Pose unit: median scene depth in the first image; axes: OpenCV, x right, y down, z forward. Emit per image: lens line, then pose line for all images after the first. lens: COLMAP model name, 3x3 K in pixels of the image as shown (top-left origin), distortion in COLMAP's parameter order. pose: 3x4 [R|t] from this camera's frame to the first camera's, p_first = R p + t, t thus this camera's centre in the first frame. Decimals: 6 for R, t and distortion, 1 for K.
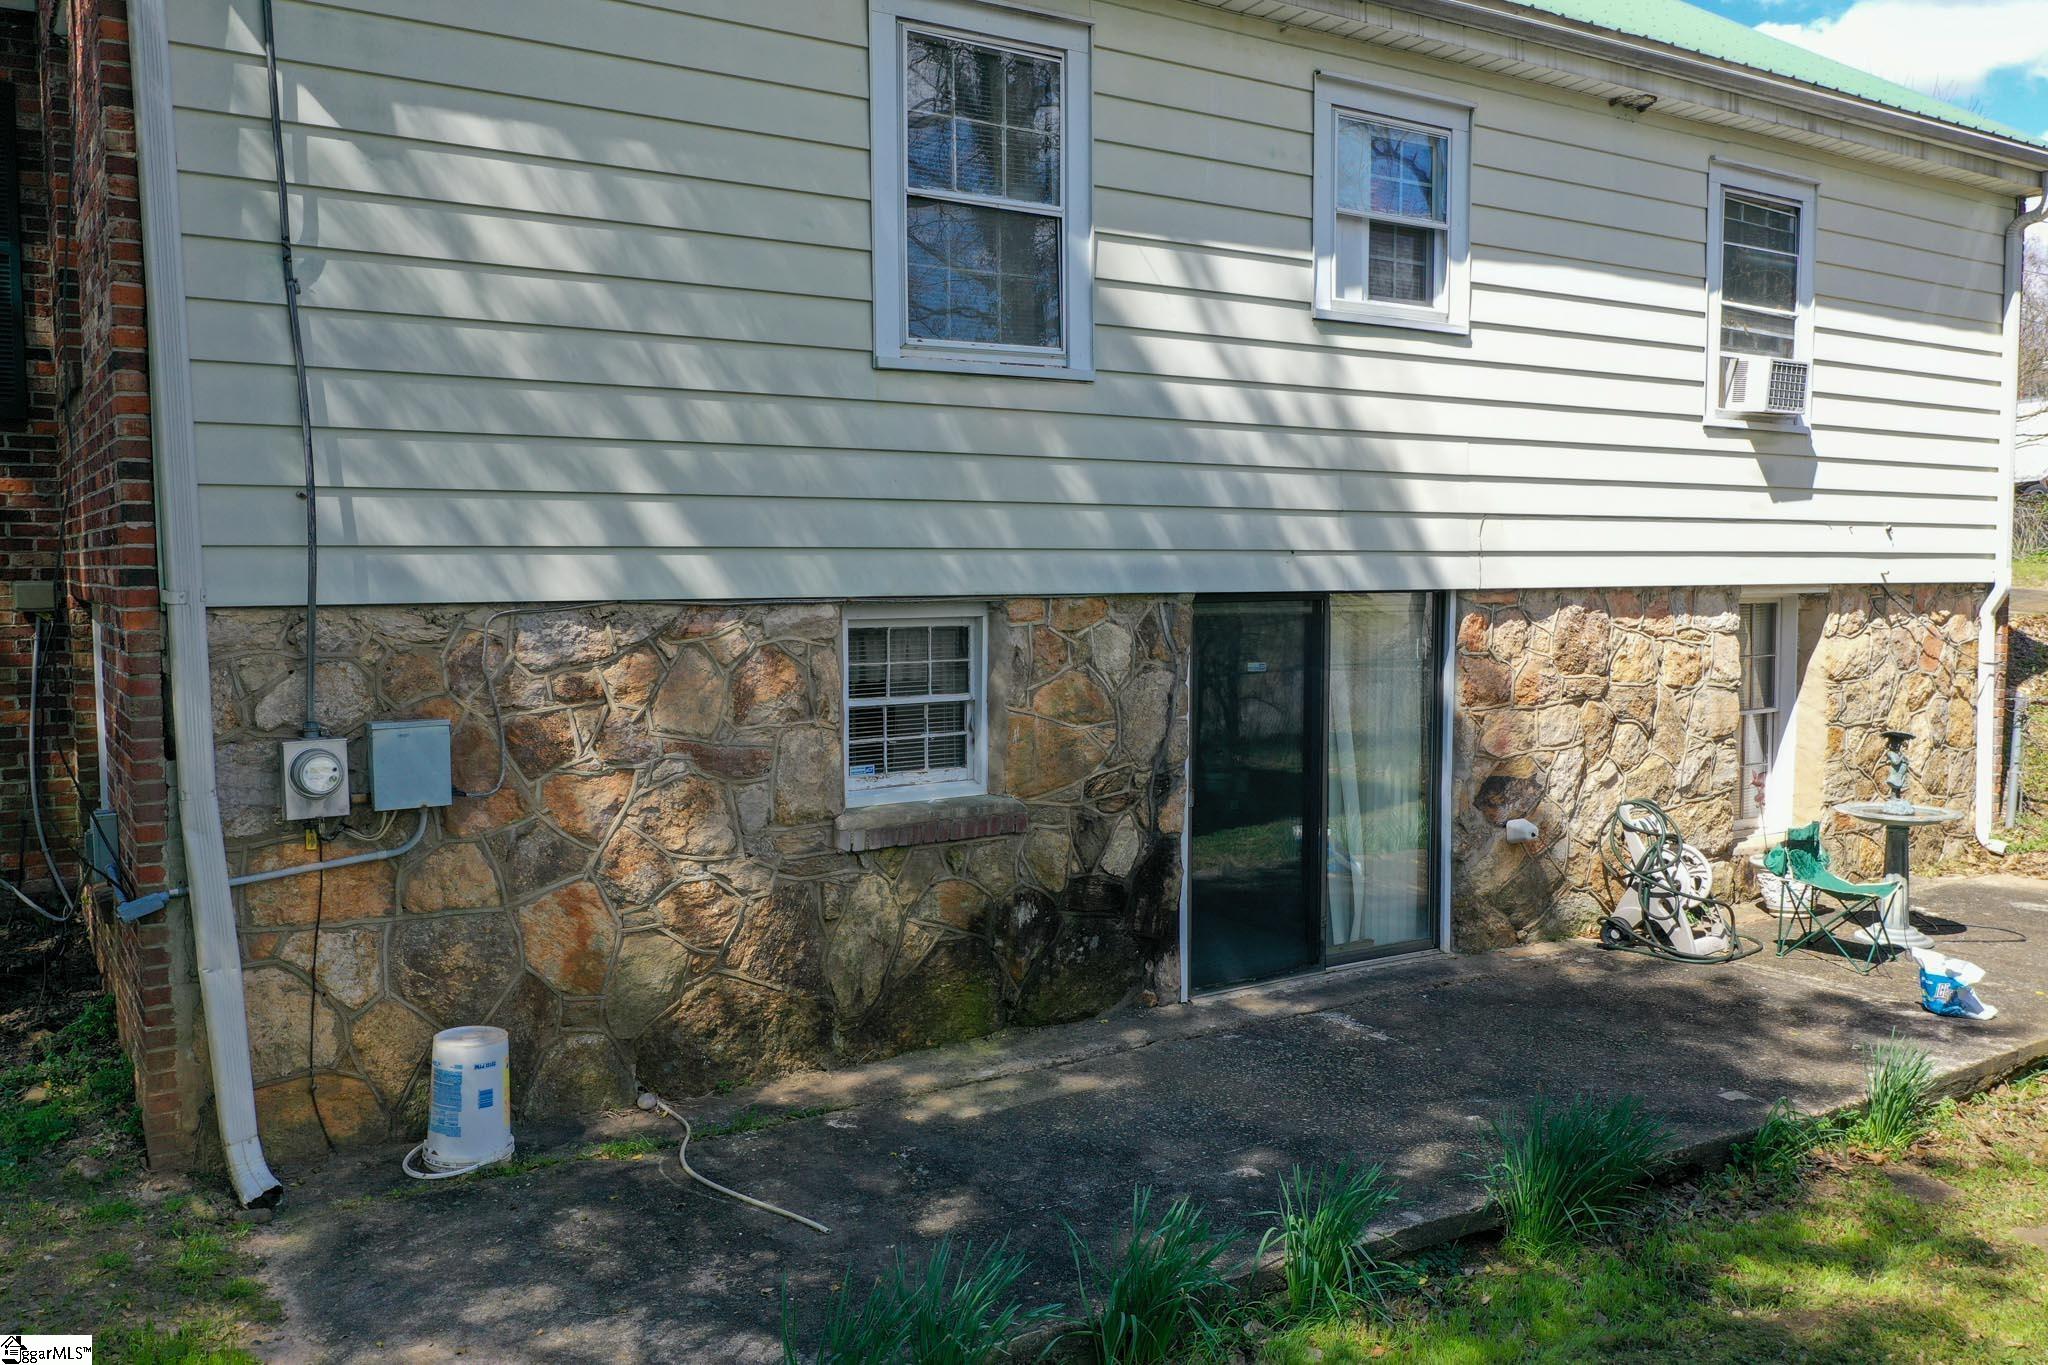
lens RADIAL K [[1623.1, 0, 1024.0], [0, 1623.1, 682.5], [0, 0, 1]] dist [0.002873, 0.003796]
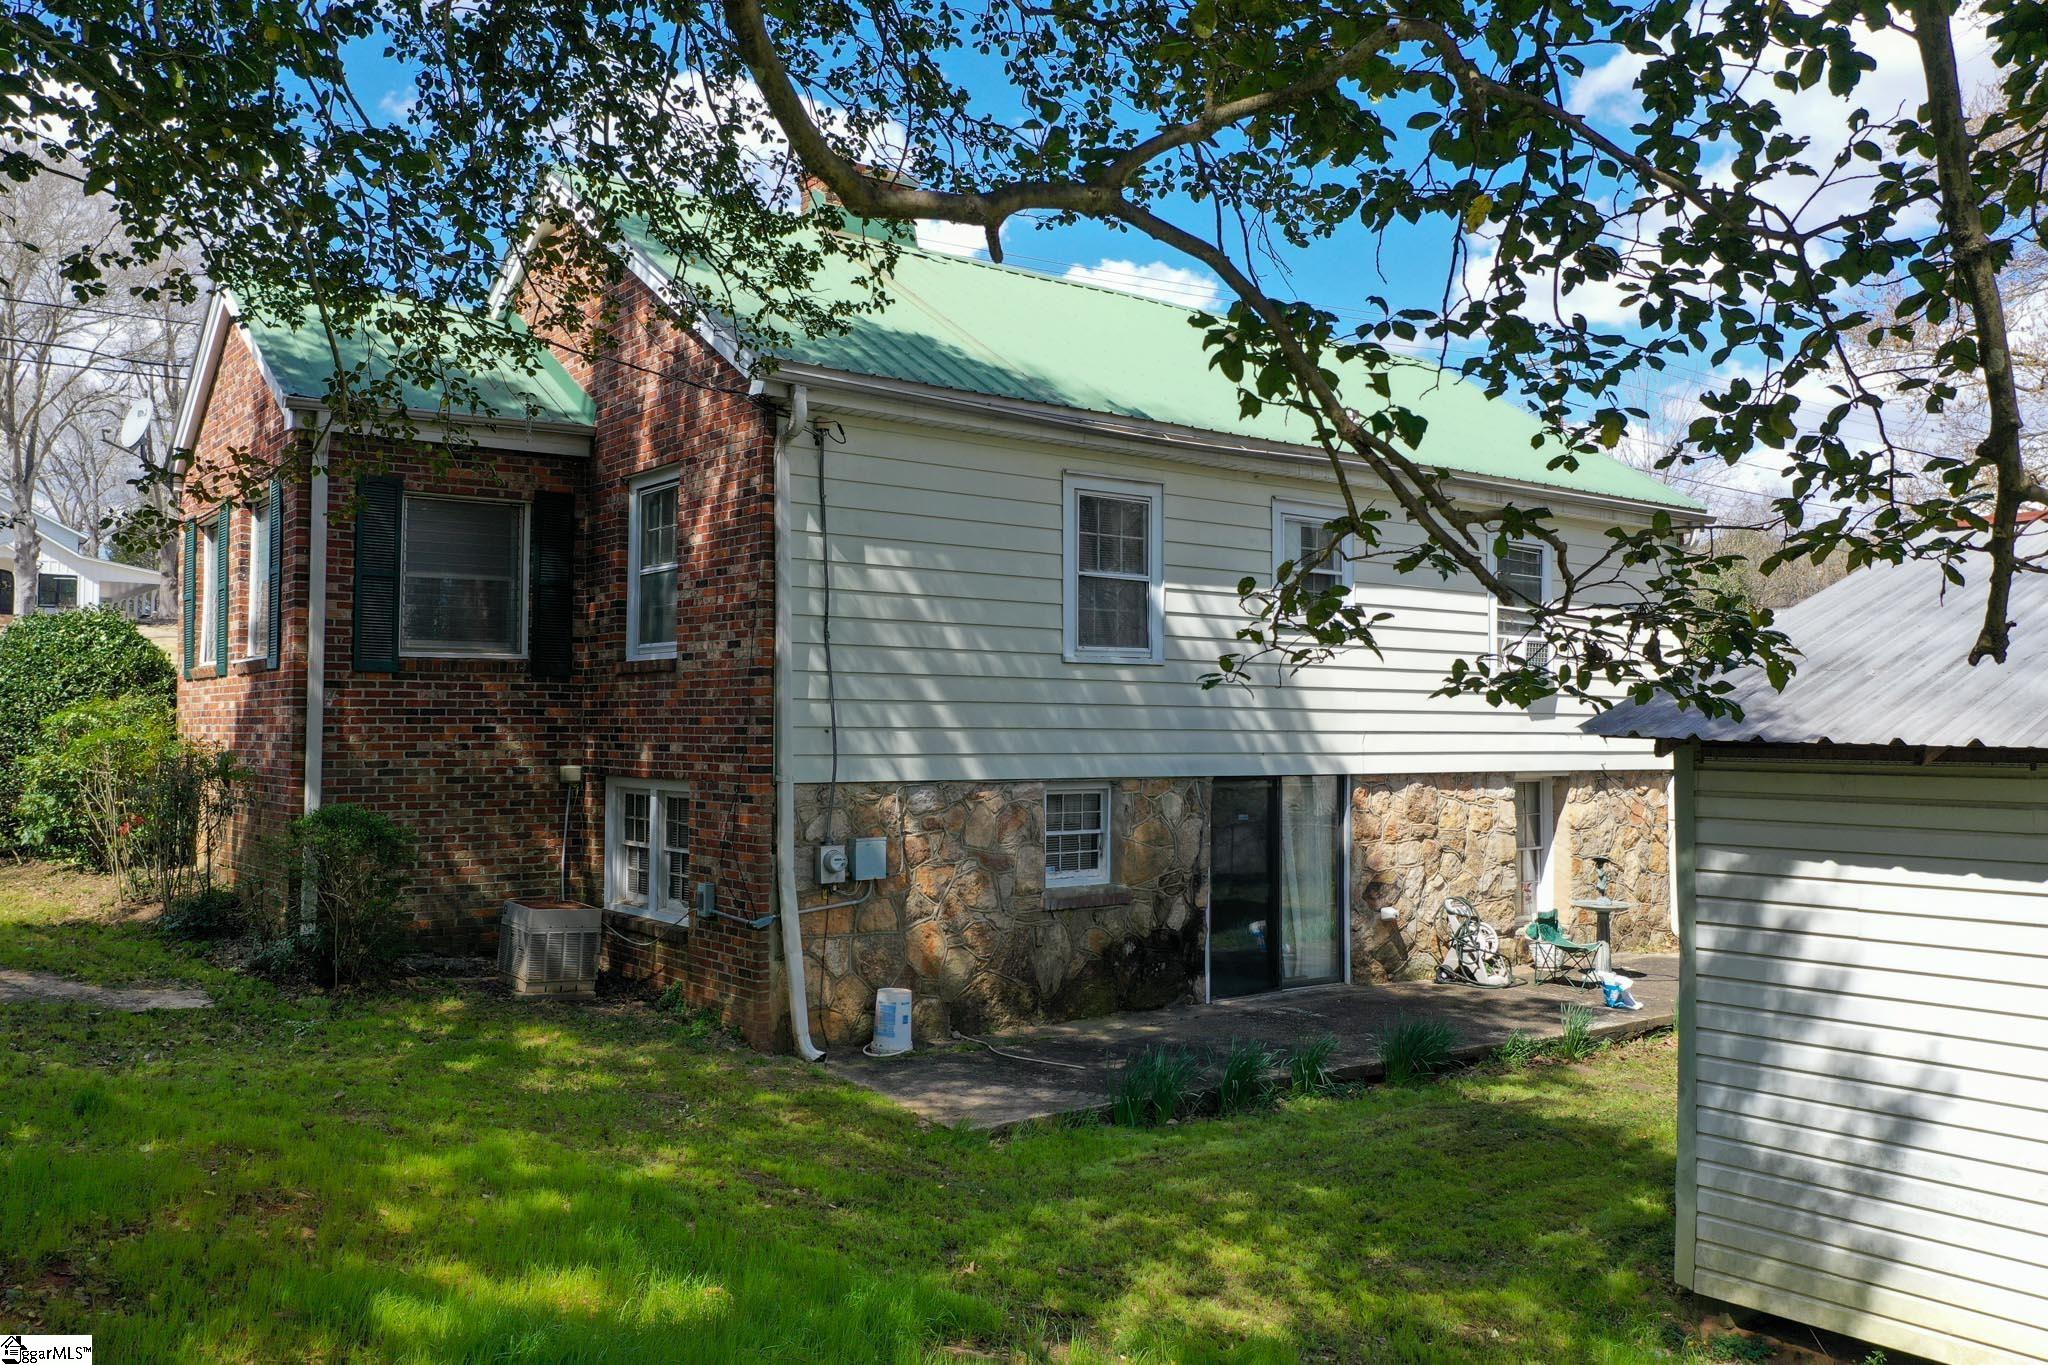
lens RADIAL K [[1687.0, 0, 1024.0], [0, 1687.0, 682.5], [0, 0, 1]] dist [0.000307, 0.000099]
pose [[0.996417, 0.009651, 0.084029, -0.233517], [-0.001114, 0.994880, -0.101056, 0.028273], [-0.084574, 0.100600, 0.991326, -0.768908]]
